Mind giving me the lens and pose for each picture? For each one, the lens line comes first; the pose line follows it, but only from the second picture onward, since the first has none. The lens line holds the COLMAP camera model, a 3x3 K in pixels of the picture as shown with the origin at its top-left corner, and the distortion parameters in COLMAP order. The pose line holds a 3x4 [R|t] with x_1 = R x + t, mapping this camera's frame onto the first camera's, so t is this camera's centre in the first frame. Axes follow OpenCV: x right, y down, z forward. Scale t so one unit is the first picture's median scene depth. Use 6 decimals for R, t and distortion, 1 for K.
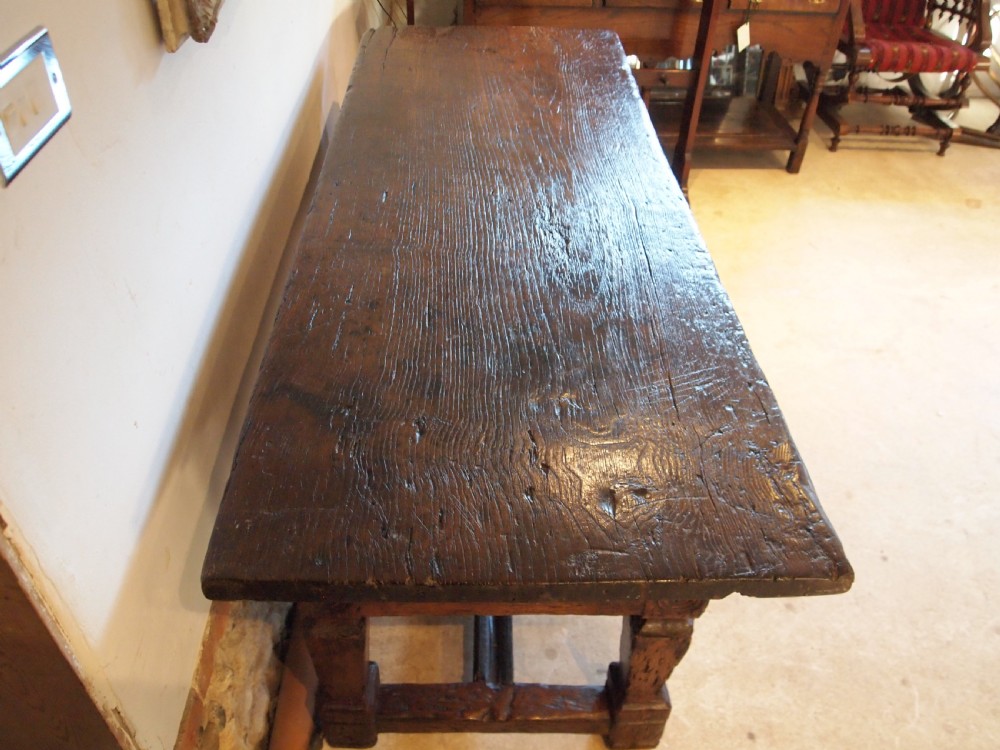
lens RADIAL K [[811.7, 0, 505.2], [0, 811.7, 376.5], [0, 0, 1]] dist [-0.036606, -0.004625]
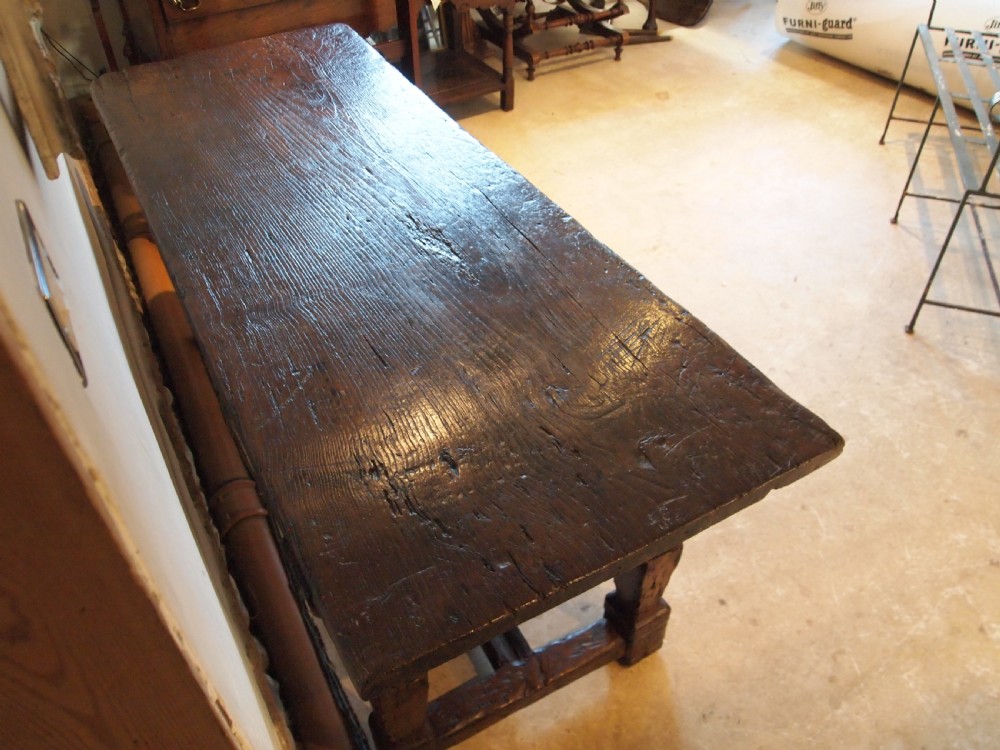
lens RADIAL K [[811.7, 0, 505.2], [0, 811.7, 376.5], [0, 0, 1]] dist [-0.036606, -0.004625]
pose [[0.885573, -0.348455, 0.307147, -0.094573], [0.332261, 0.937285, 0.105357, -0.037096], [-0.324597, 0.008752, 0.945812, -0.001741]]
